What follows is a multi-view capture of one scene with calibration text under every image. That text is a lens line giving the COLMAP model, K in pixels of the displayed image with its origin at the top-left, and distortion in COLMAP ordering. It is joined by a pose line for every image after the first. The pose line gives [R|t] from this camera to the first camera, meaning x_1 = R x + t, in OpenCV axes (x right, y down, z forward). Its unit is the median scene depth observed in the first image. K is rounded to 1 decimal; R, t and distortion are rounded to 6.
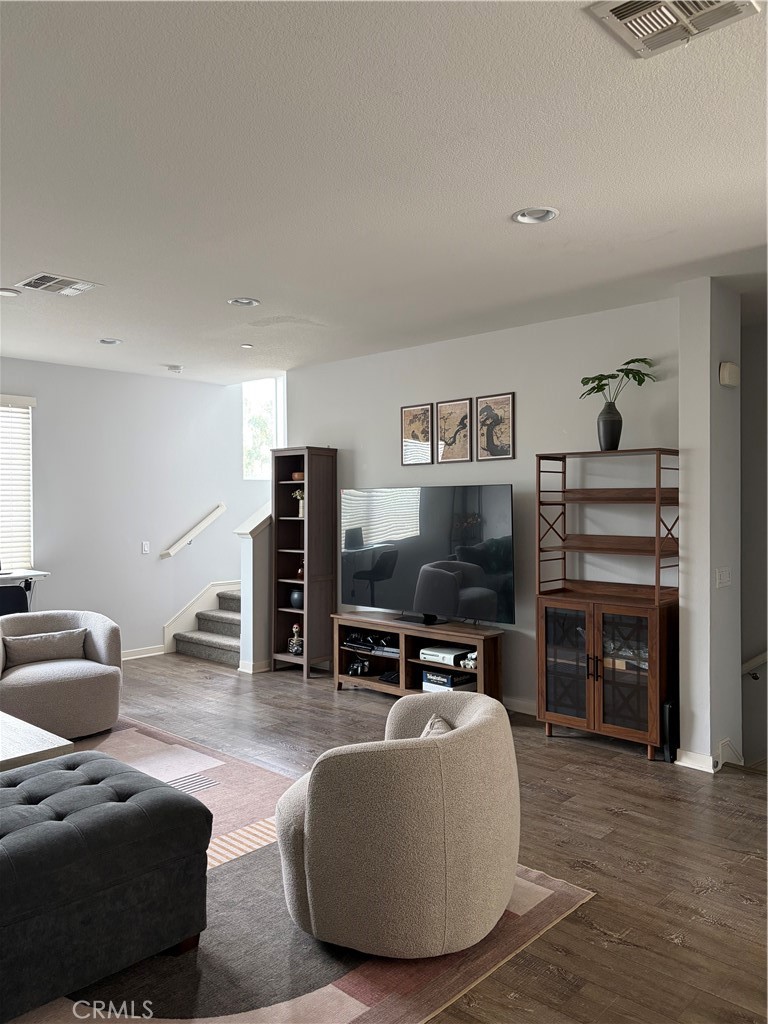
lens RADIAL K [[770.4, 0, 383.9], [0, 770.4, 503.1], [0, 0, 1]] dist [0.060862, -0.076754]
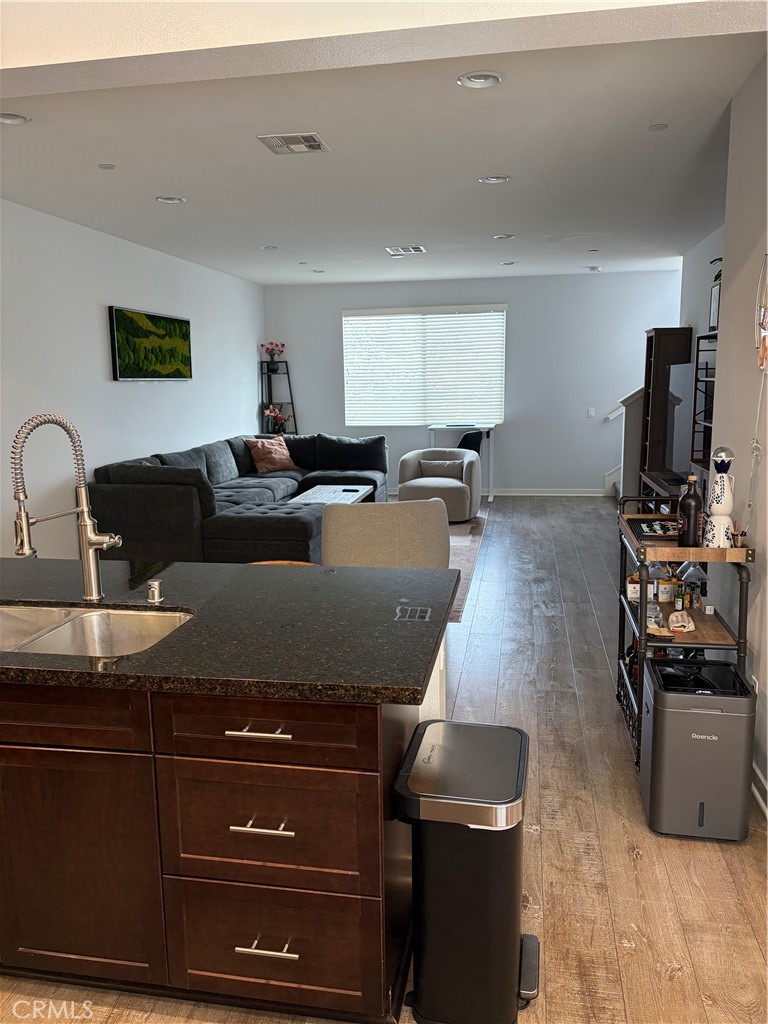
lens RADIAL K [[775.6, 0, 386.9], [0, 775.6, 510.7], [0, 0, 1]] dist [0.052764, -0.063017]
pose [[0.551180, 0.135383, -0.823330, 0.788062], [0.013402, 0.985185, 0.170970, -0.010849], [0.834279, -0.105270, 0.541200, -0.003105]]
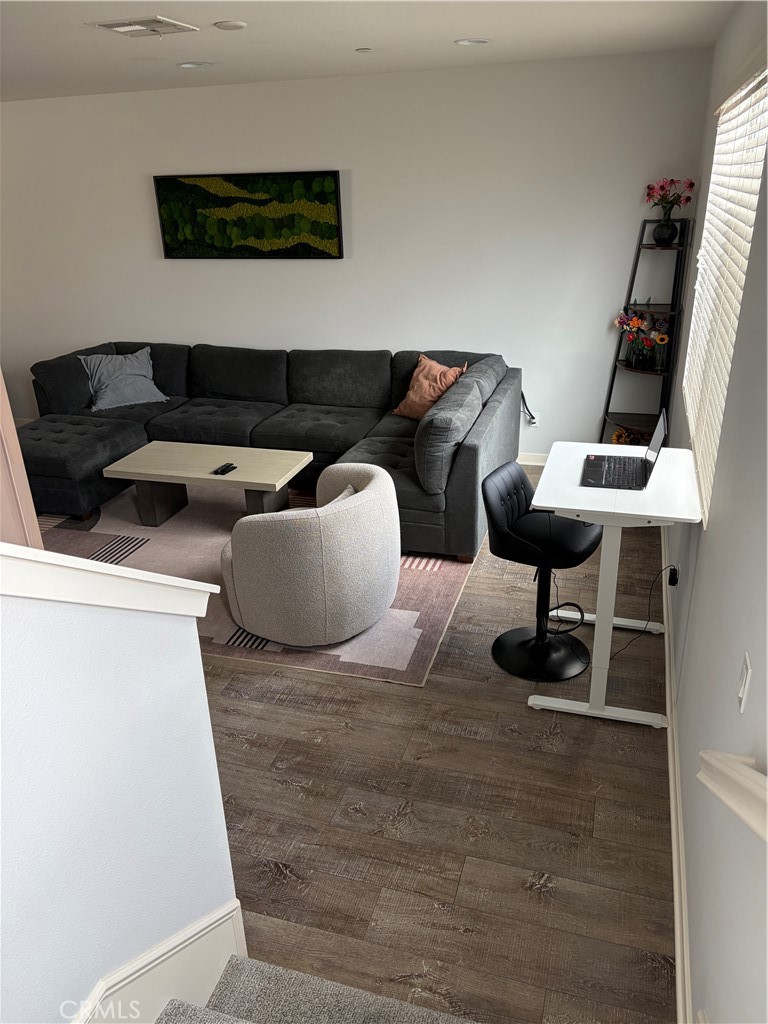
lens RADIAL K [[772.4, 0, 379.8], [0, 772.4, 511.3], [0, 0, 1]] dist [0.058618, -0.069260]
pose [[-0.902292, 0.200849, -0.381483, -0.170355], [0.037050, 0.917703, 0.395537, -0.104187], [0.429531, 0.342756, -0.835477, 1.463762]]
